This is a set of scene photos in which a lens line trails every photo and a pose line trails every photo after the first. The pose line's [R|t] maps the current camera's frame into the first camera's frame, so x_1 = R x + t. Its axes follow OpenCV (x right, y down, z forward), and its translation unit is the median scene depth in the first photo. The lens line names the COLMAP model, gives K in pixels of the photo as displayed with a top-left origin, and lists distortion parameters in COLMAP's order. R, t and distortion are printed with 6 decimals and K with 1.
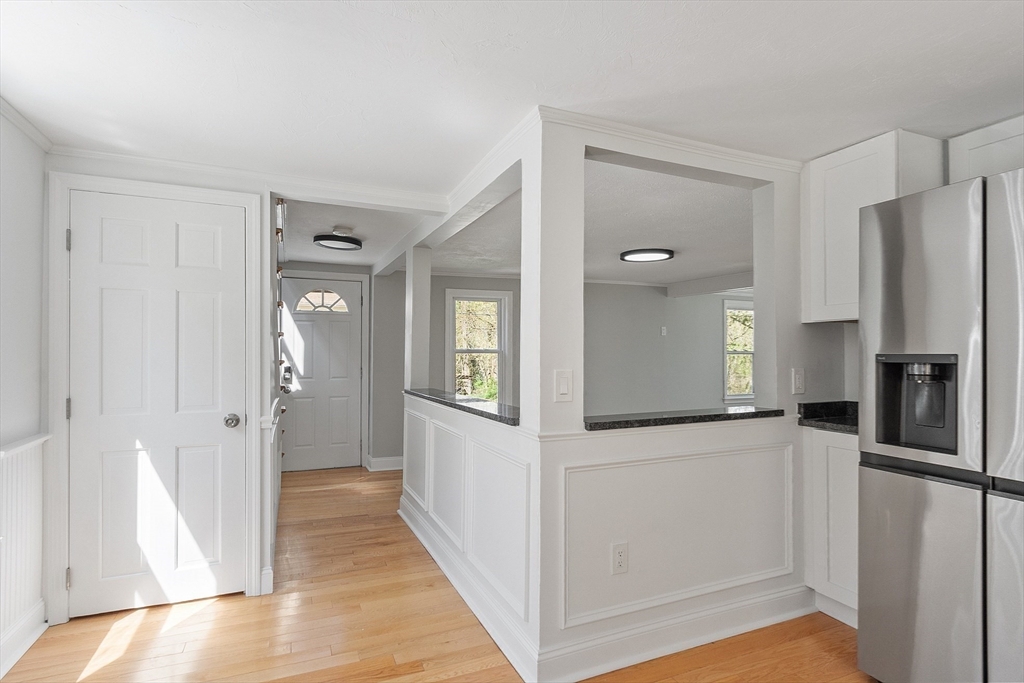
lens RADIAL K [[515.5, 0, 506.7], [0, 515.5, 348.3], [0, 0, 1]] dist [0.001525, -0.002430]
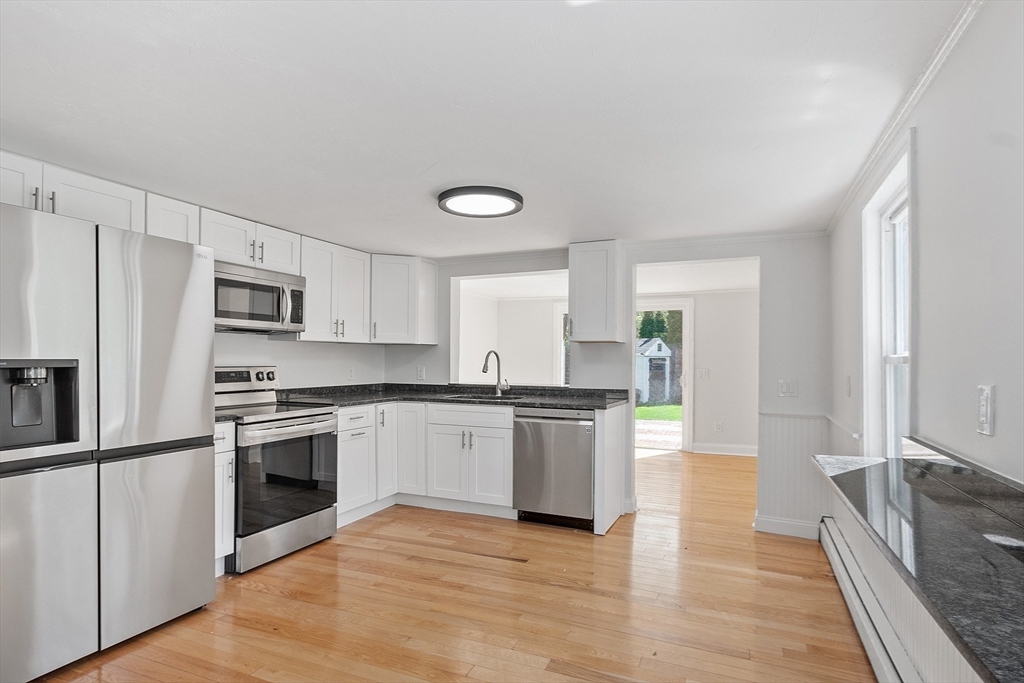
lens RADIAL K [[515.5, 0, 526.5], [0, 515.5, 368.0], [0, 0, 1]] dist [0.001525, -0.002430]
pose [[-0.710208, -0.018571, 0.703747, -0.522531], [-0.013648, 0.999827, 0.012612, 0.001614], [-0.703859, -0.000648, -0.710339, 0.786405]]
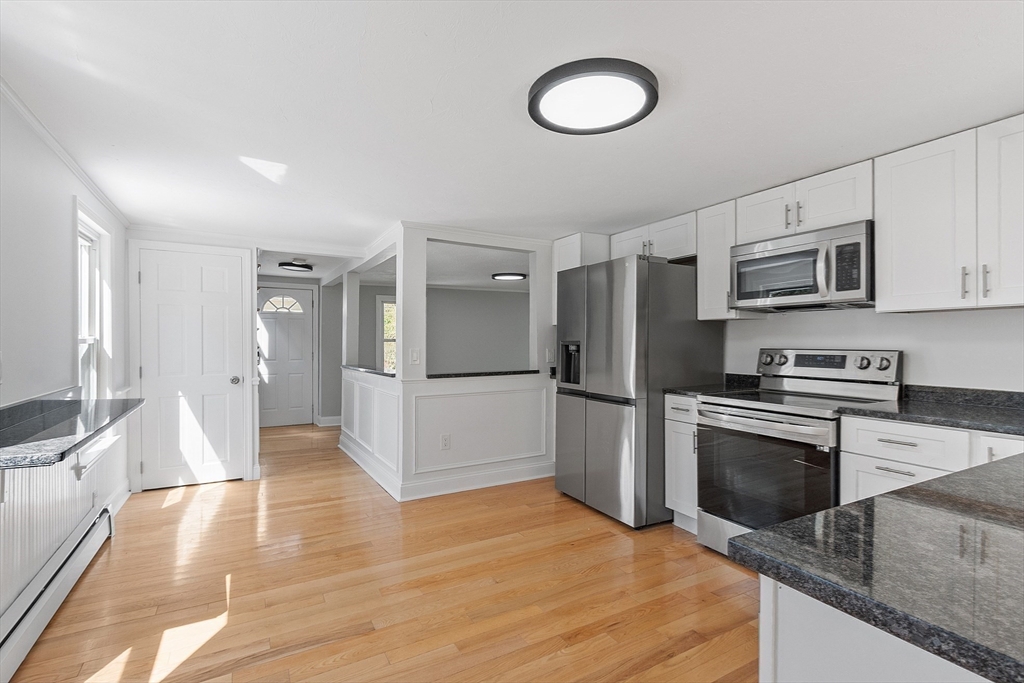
lens RADIAL K [[485.4, 0, 514.5], [0, 485.4, 342.3], [0, 0, 1]] dist [0.002891, 0.000376]
pose [[0.993064, -0.001994, 0.117554, 0.228961], [0.001014, 0.999964, 0.008394, -0.000351], [-0.117567, -0.008217, 0.993031, -0.798412]]
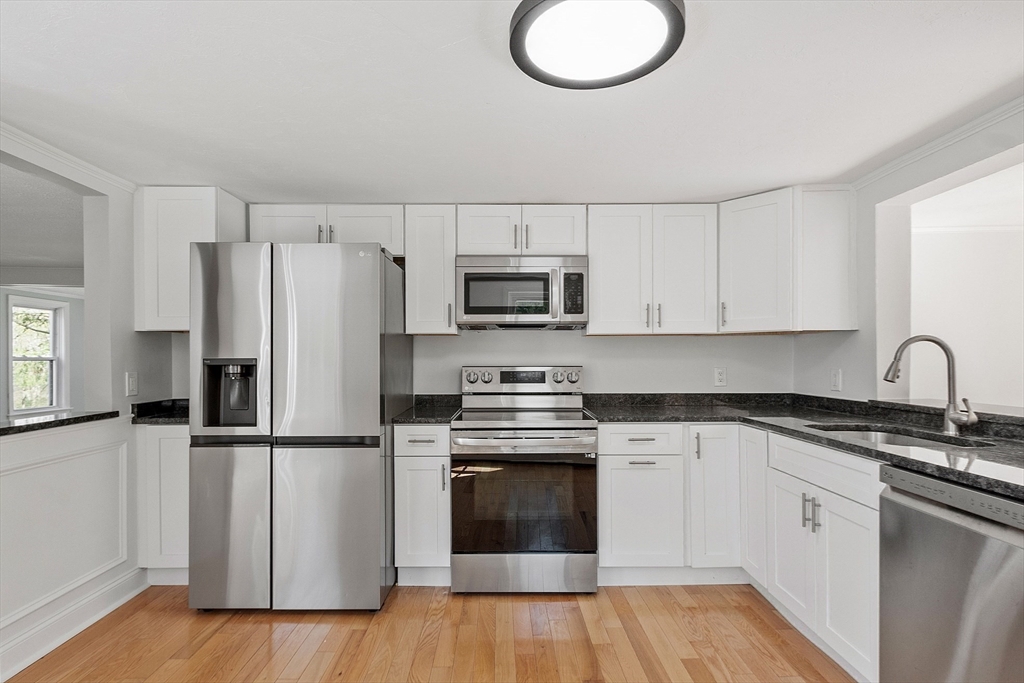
lens RADIAL K [[515.5, 0, 518.9], [0, 515.5, 358.3], [0, 0, 1]] dist [0.001525, -0.002430]
pose [[0.358156, -0.002563, 0.933658, -0.167388], [-0.004027, 0.999983, 0.004290, 0.001352], [-0.933653, -0.005296, 0.358140, -0.164290]]
